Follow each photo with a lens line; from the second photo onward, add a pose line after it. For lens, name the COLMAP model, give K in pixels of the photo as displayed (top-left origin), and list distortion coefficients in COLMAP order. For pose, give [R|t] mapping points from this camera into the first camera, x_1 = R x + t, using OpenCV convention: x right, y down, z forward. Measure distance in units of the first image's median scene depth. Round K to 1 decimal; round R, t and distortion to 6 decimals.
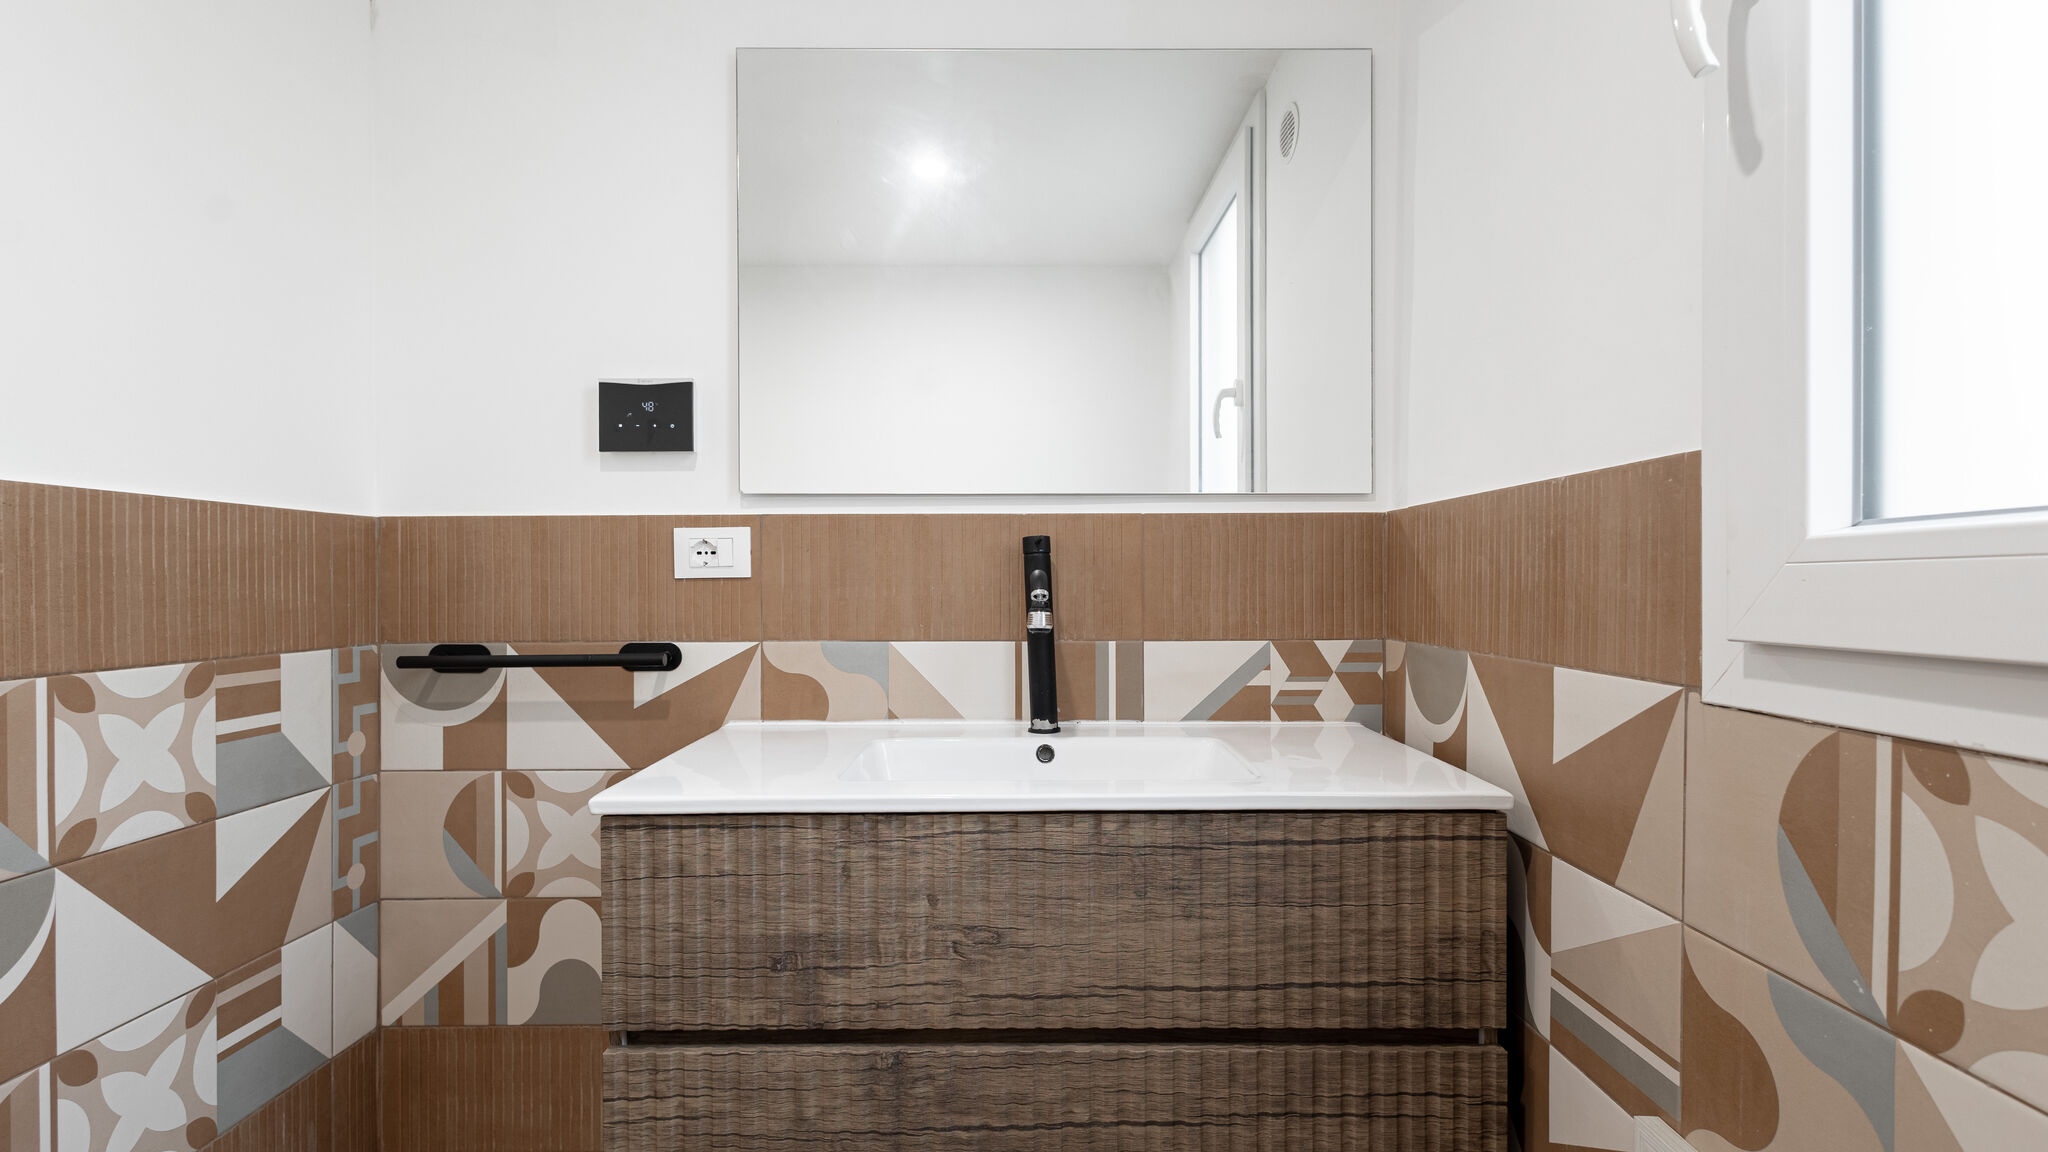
lens RADIAL K [[951.3, 0, 1025.7], [0, 951.3, 584.0], [0, 0, 1]] dist [0.009121, 0.000830]
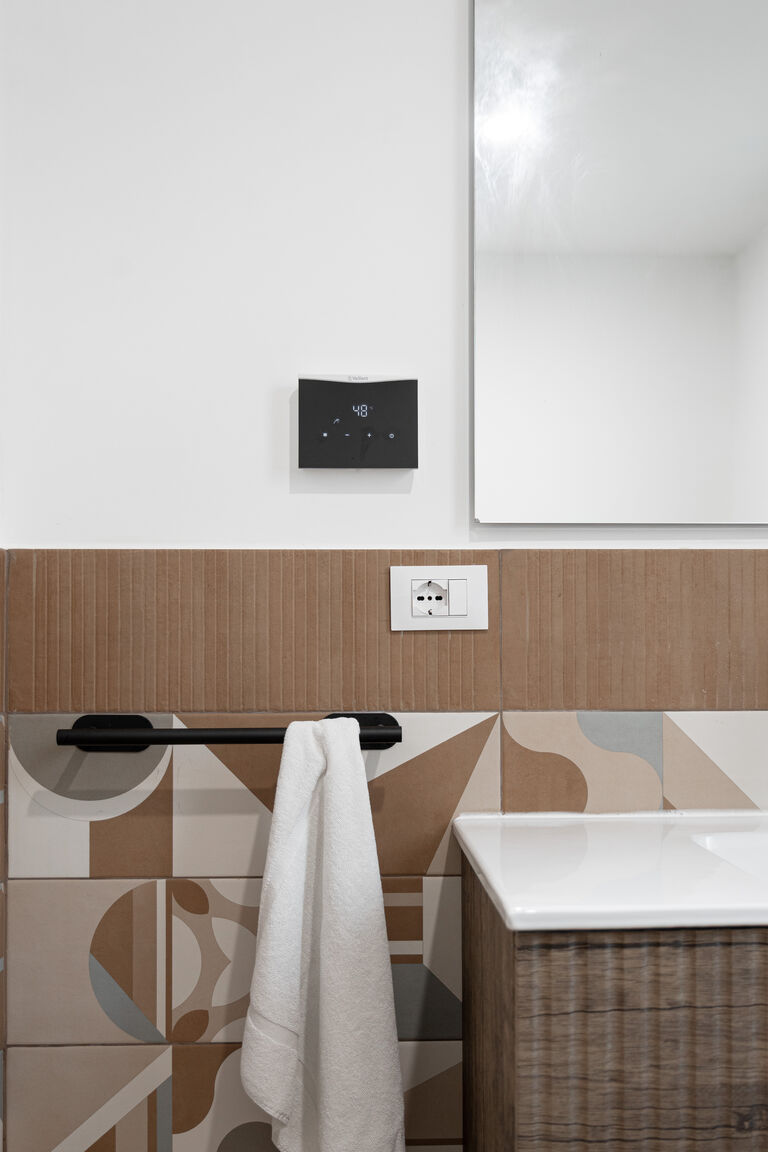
lens RADIAL K [[1169.8, 0, 388.0], [0, 1169.8, 628.9], [0, 0, 1]] dist [-0.027309, 0.000000]
pose [[0.999099, 0.002760, 0.042346, -0.414536], [-0.001769, 0.999725, -0.023405, 0.015499], [-0.042399, 0.023309, 0.998829, 0.044216]]
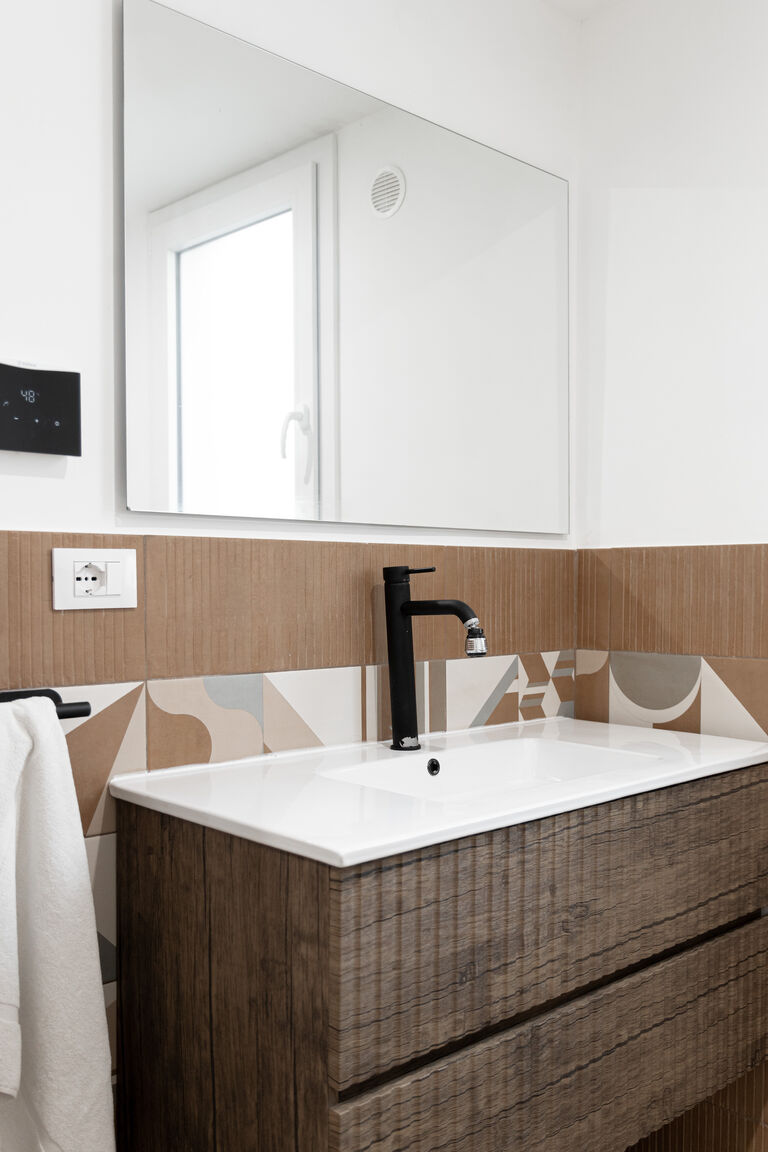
lens RADIAL K [[1086.7, 0, 378.3], [0, 1086.7, 596.5], [0, 0, 1]] dist [-0.017315, 0.000000]
pose [[0.721420, -0.005636, 0.692475, -0.818473], [-0.001127, 0.999956, 0.009312, -0.026365], [-0.692497, -0.007498, 0.721382, 0.137247]]
